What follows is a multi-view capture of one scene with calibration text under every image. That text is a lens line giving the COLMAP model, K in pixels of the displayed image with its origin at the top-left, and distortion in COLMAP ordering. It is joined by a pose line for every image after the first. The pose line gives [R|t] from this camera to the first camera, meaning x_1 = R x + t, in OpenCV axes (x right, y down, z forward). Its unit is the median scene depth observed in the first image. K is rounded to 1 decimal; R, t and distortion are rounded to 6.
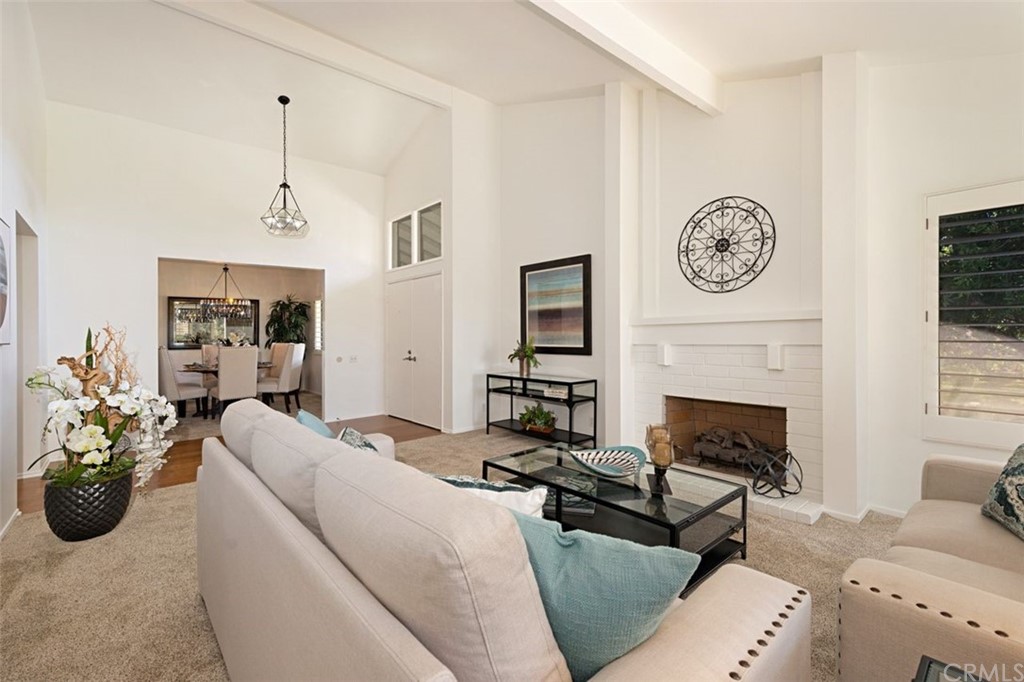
lens RADIAL K [[438.8, 0, 510.5], [0, 438.8, 336.3], [0, 0, 1]] dist [-0.002800, -0.000209]
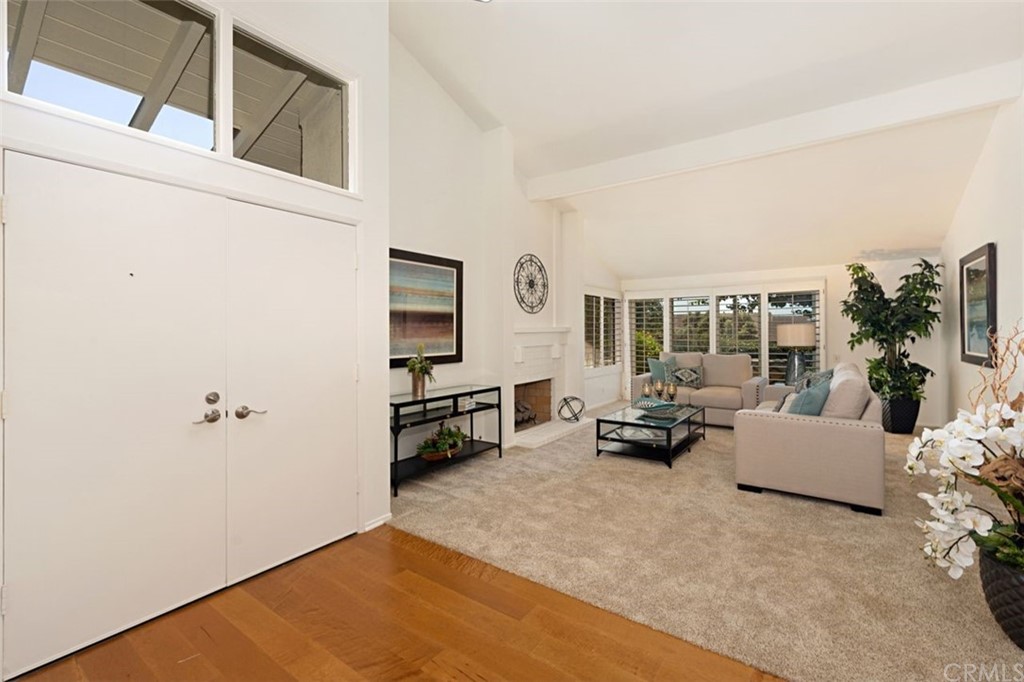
lens RADIAL K [[438.8, 0, 510.5], [0, 438.8, 336.3], [0, 0, 1]] dist [-0.002800, -0.000209]
pose [[-0.213518, 0.002168, 0.976937, -1.010231], [0.014096, 0.999900, 0.000862, -0.017886], [-0.976837, 0.013955, -0.213527, 1.349624]]
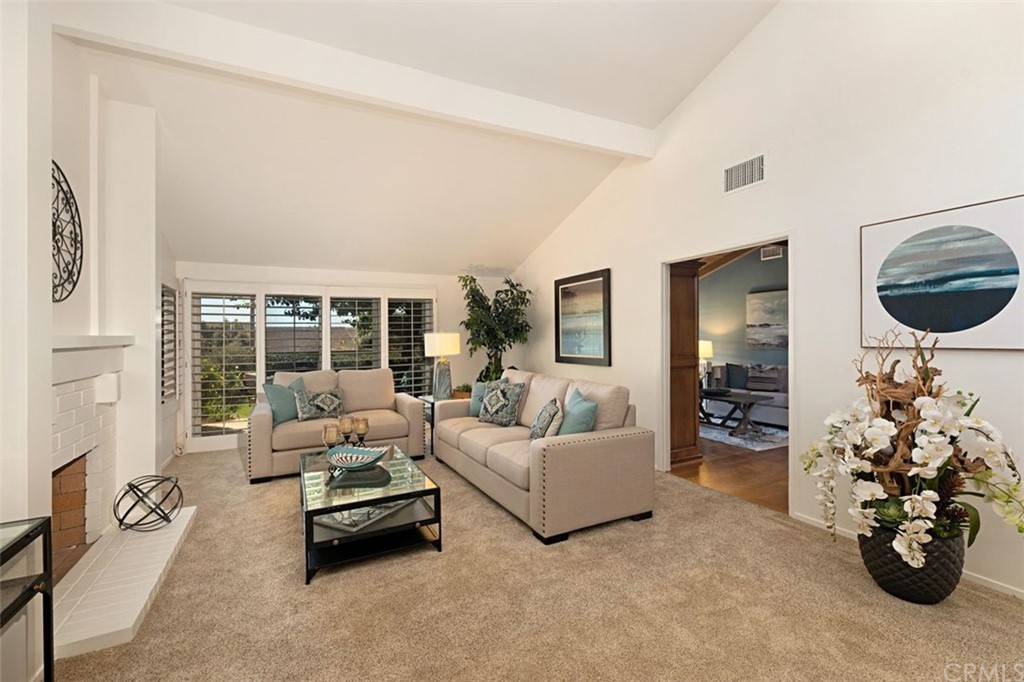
lens RADIAL K [[438.8, 0, 510.5], [0, 438.8, 336.3], [0, 0, 1]] dist [-0.002800, -0.000209]
pose [[-0.966938, 0.027805, 0.253491, -0.318988], [0.029571, 0.999558, 0.003161, -0.029366], [-0.253291, 0.010552, -0.967332, 1.383103]]
